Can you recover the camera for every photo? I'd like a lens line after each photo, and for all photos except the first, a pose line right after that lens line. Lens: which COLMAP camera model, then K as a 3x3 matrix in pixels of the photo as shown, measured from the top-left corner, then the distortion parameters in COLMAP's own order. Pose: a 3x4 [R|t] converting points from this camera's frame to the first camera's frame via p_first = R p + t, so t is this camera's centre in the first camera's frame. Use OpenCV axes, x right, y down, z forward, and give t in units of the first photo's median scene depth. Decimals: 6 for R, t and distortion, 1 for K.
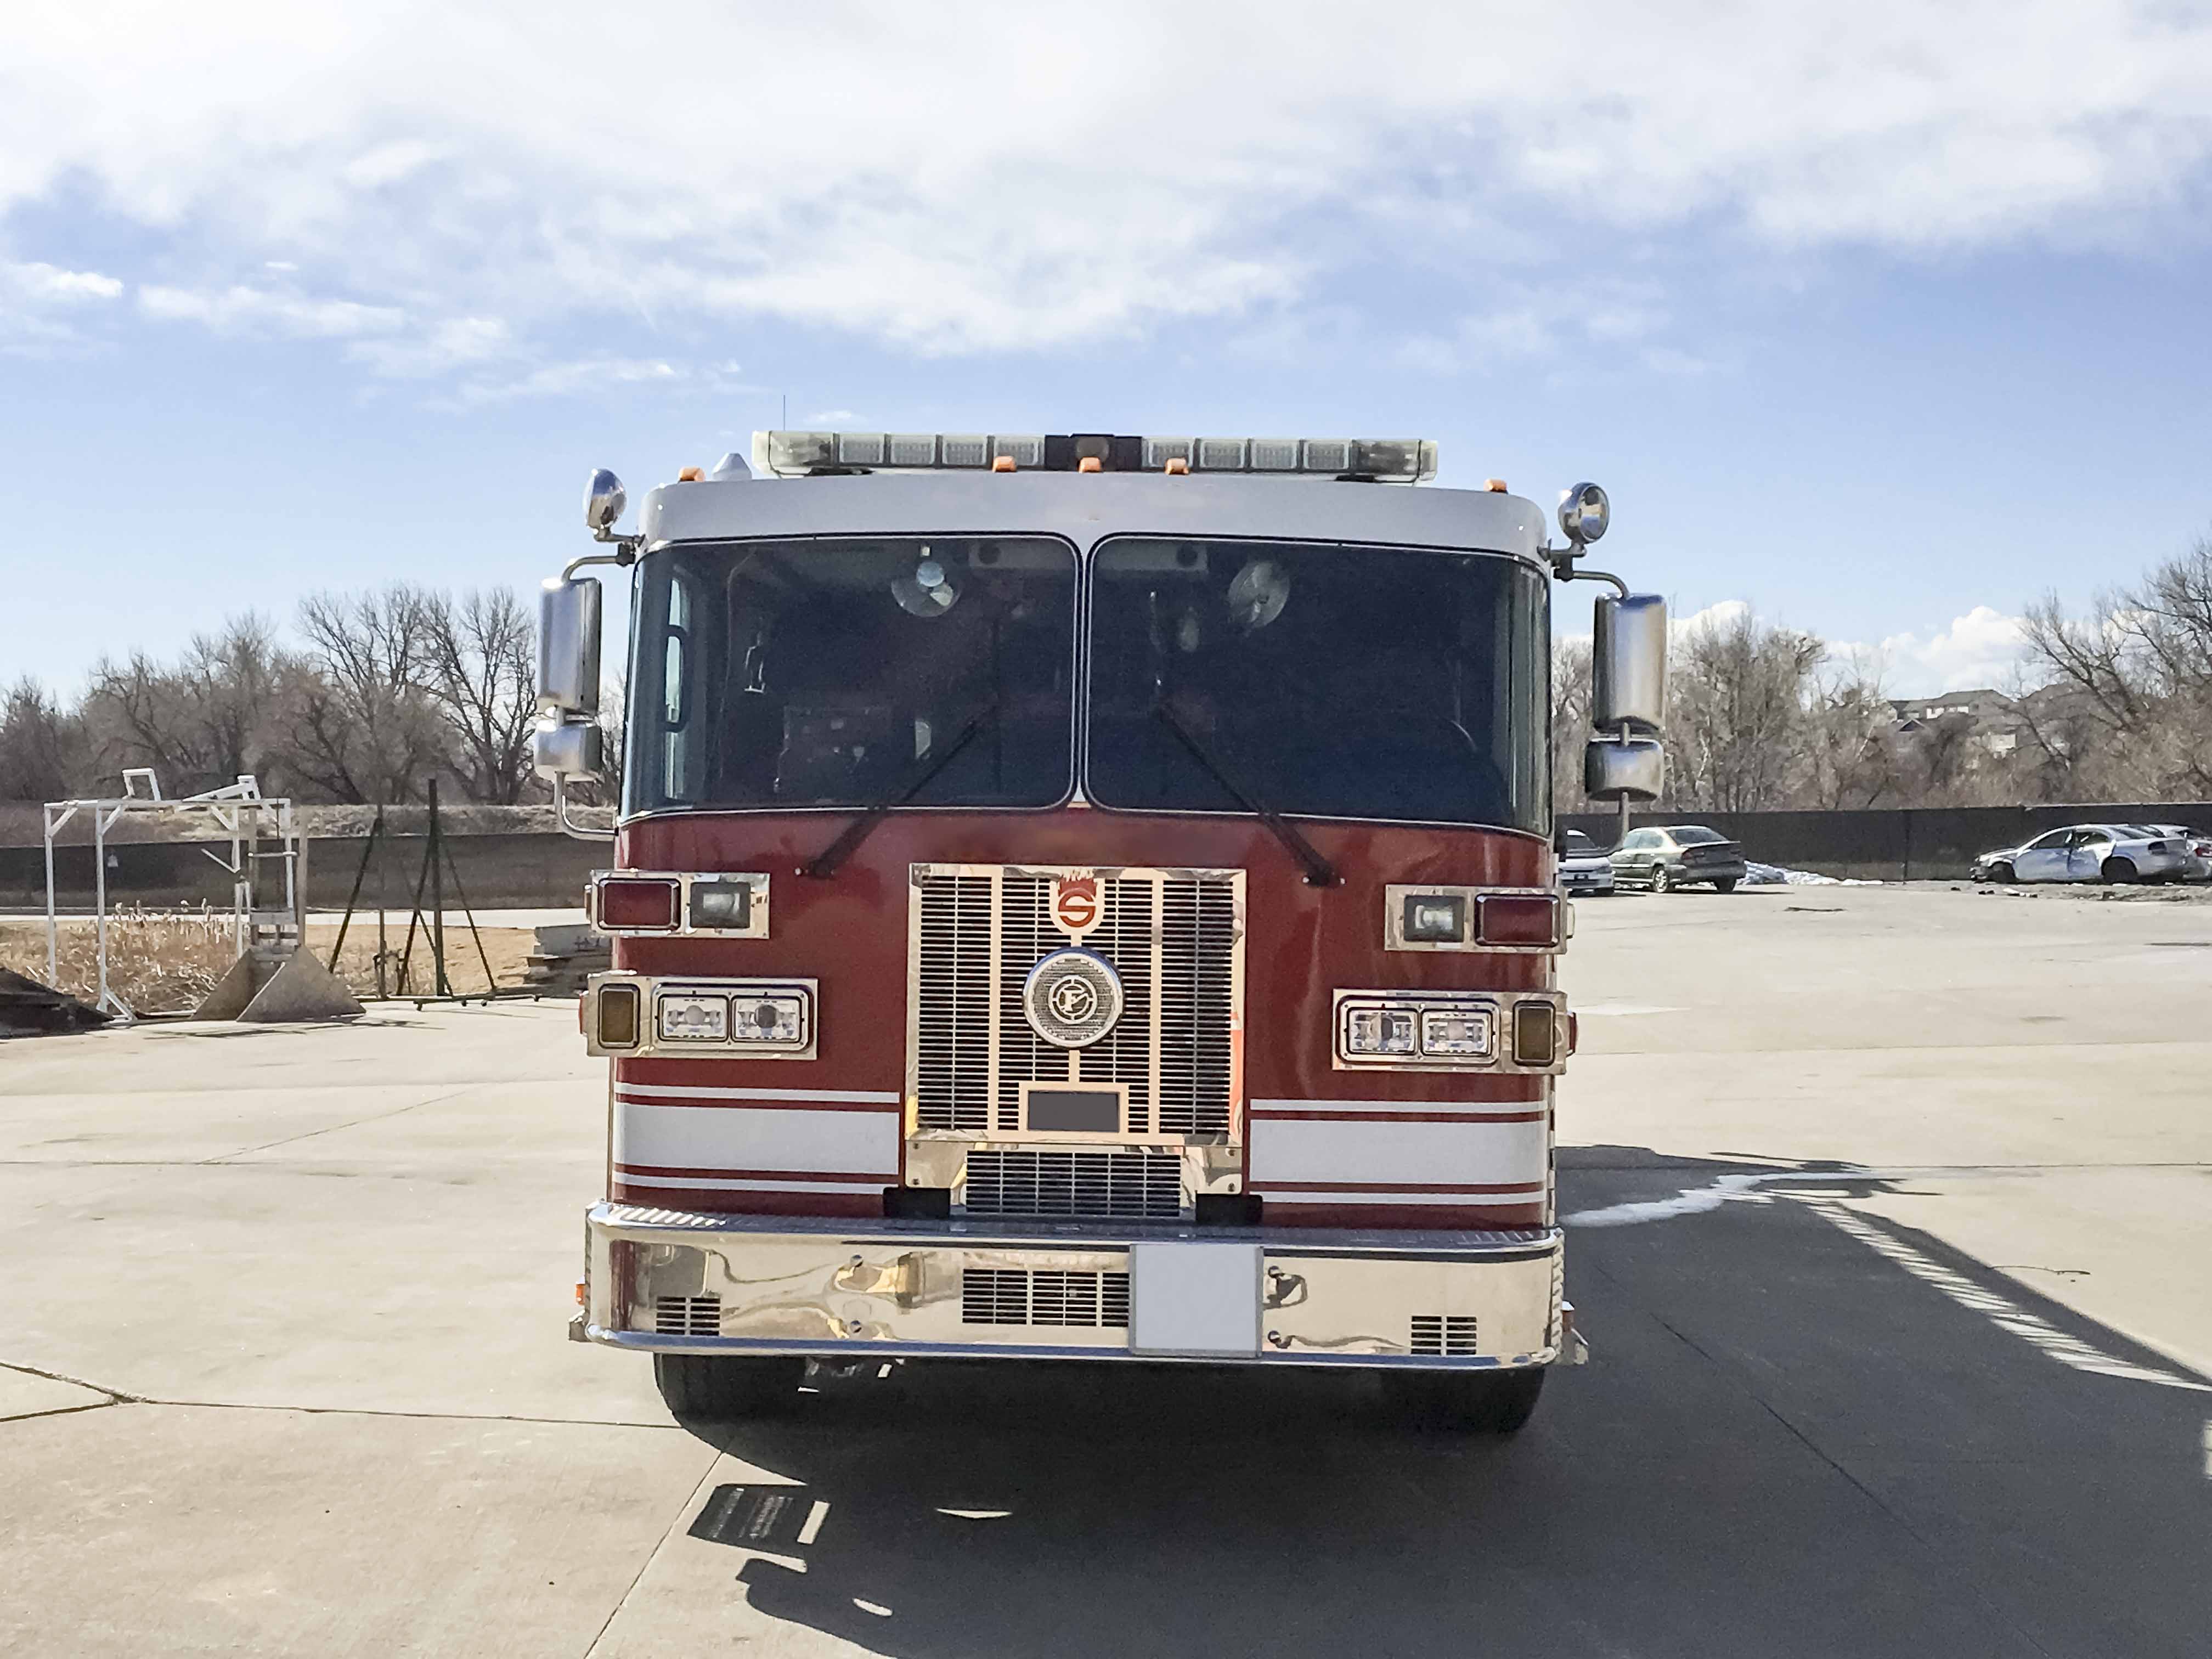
lens RADIAL K [[3292.9, 0, 1106.0], [0, 3292.9, 829.5], [0, 0, 1]] dist [0.019578, -0.028235]
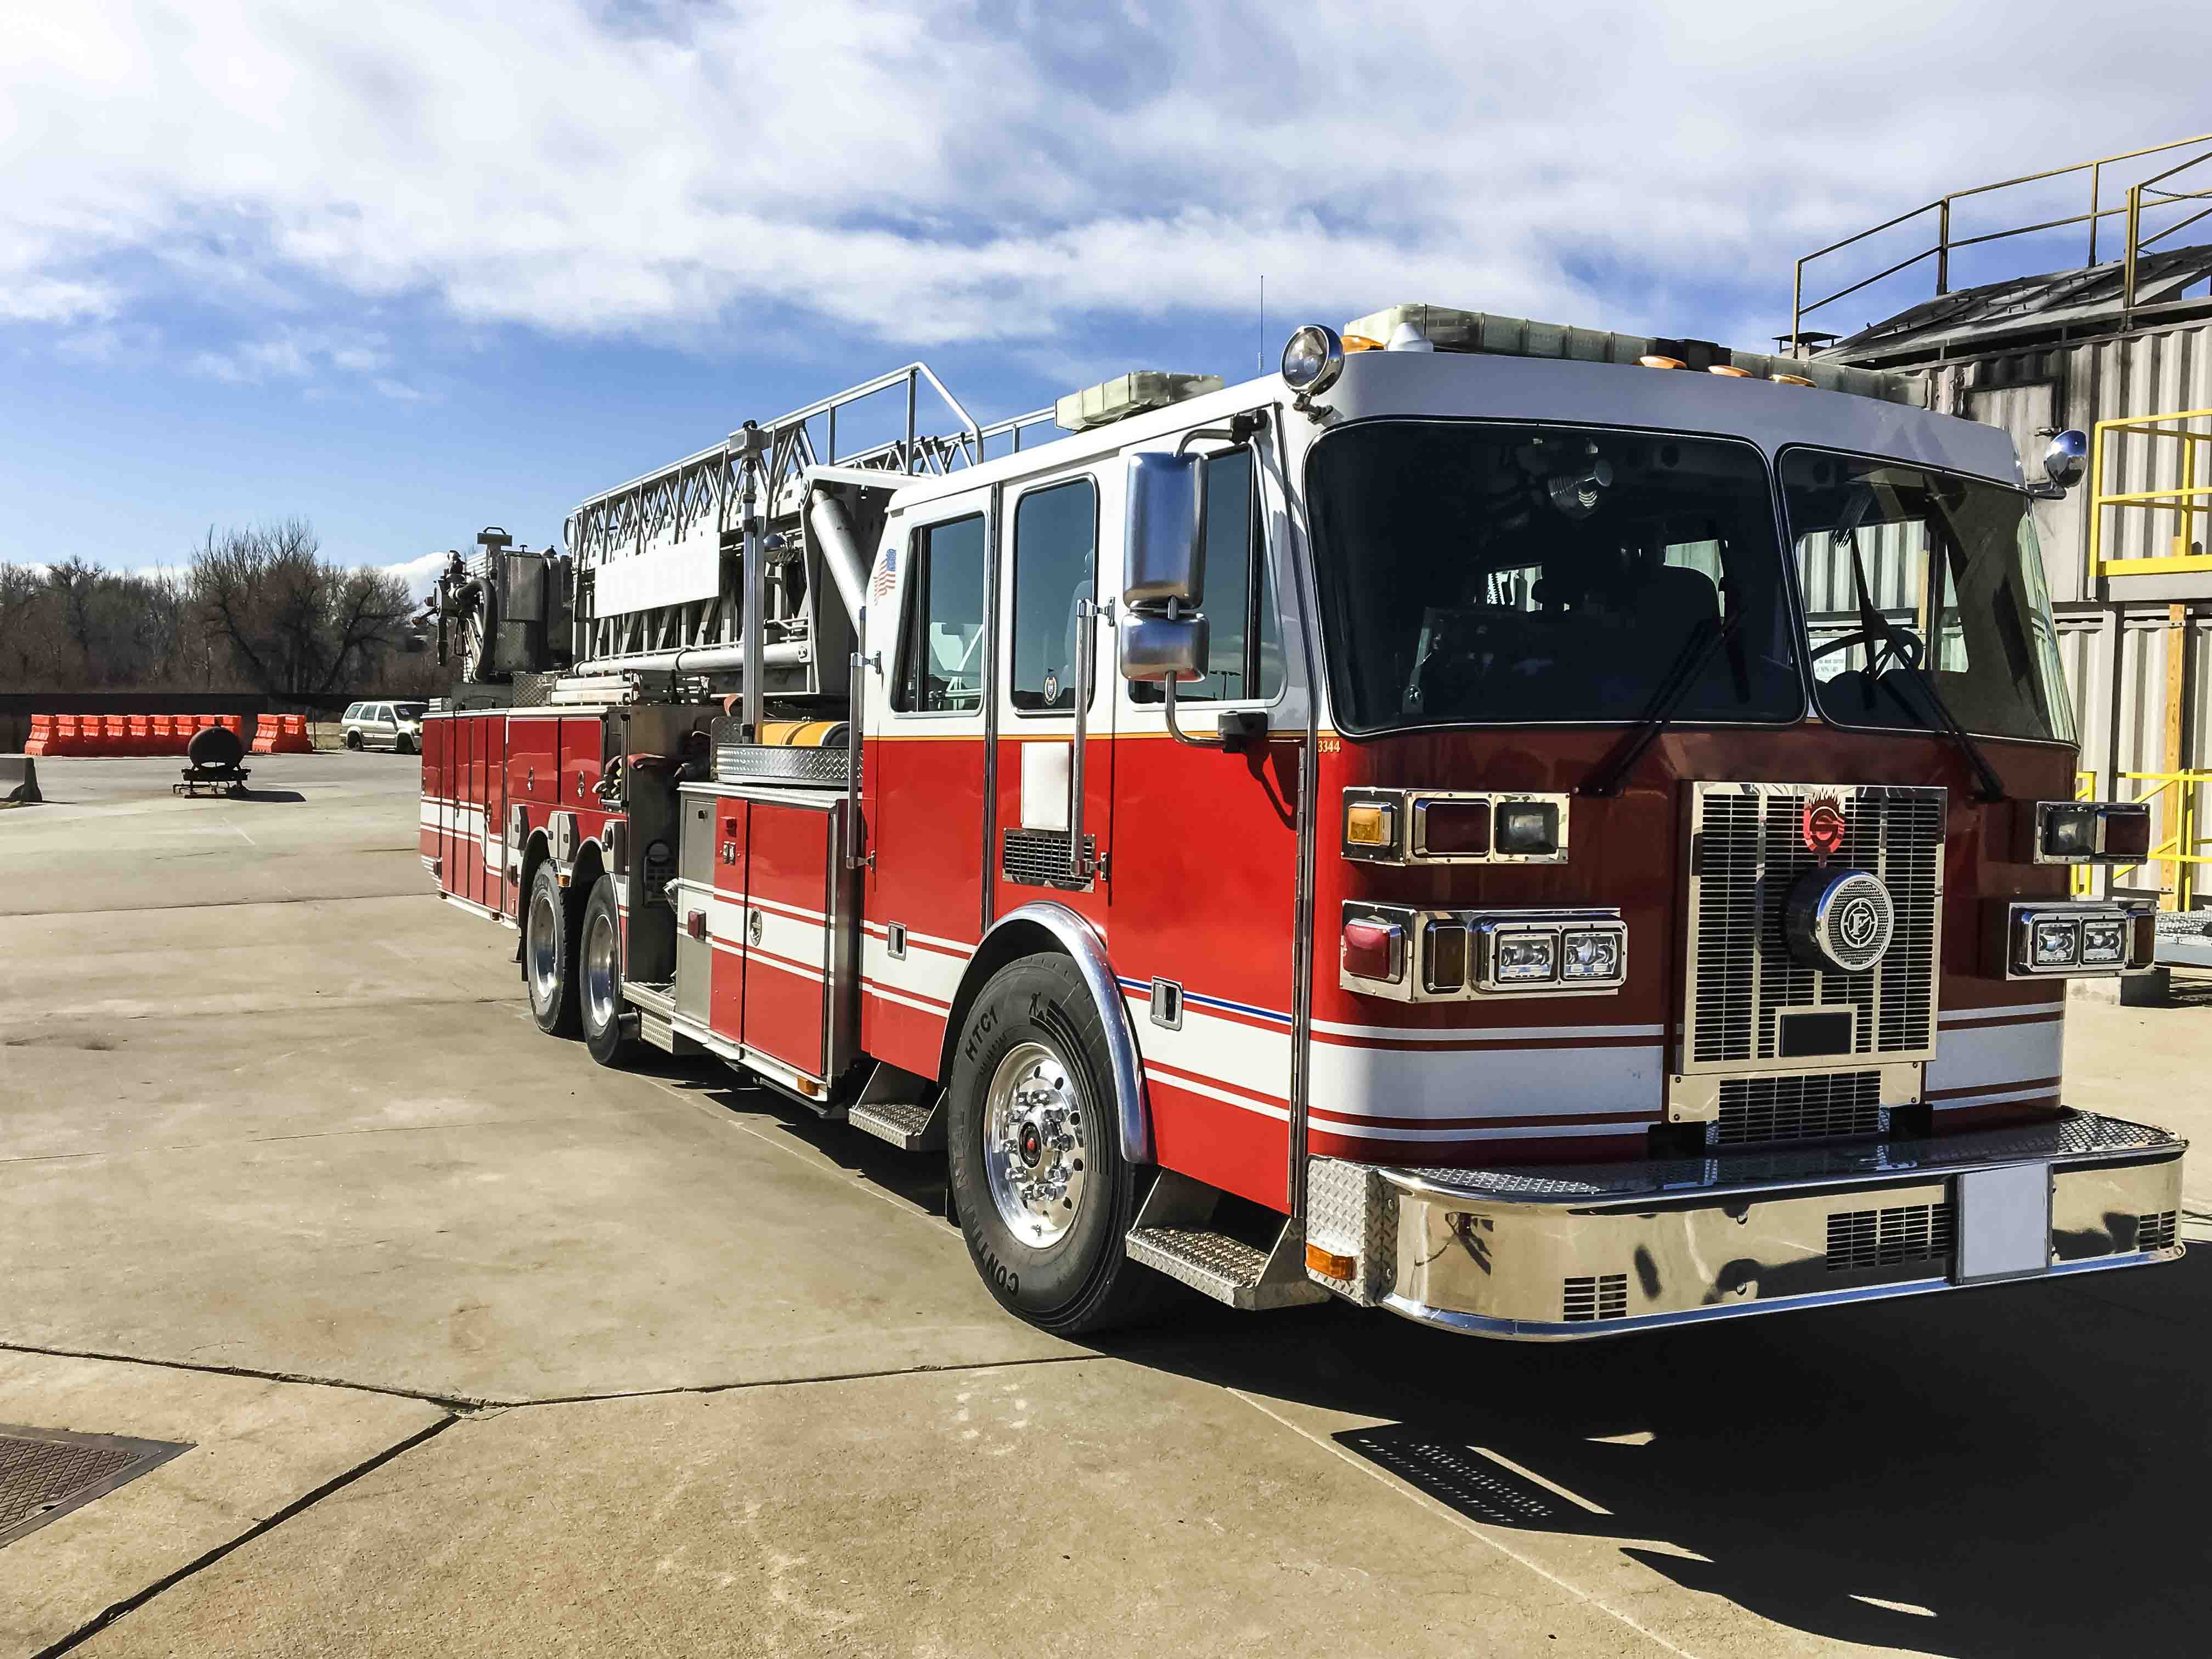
lens RADIAL K [[2009.1, 0, 1106.0], [0, 2009.1, 829.5], [0, 0, 1]] dist [0.107555, -0.163800]
pose [[0.861701, -0.012339, 0.507267, -0.490593], [-0.019043, 0.998214, 0.056628, -0.005346], [-0.507060, -0.058456, 0.859926, 0.583627]]
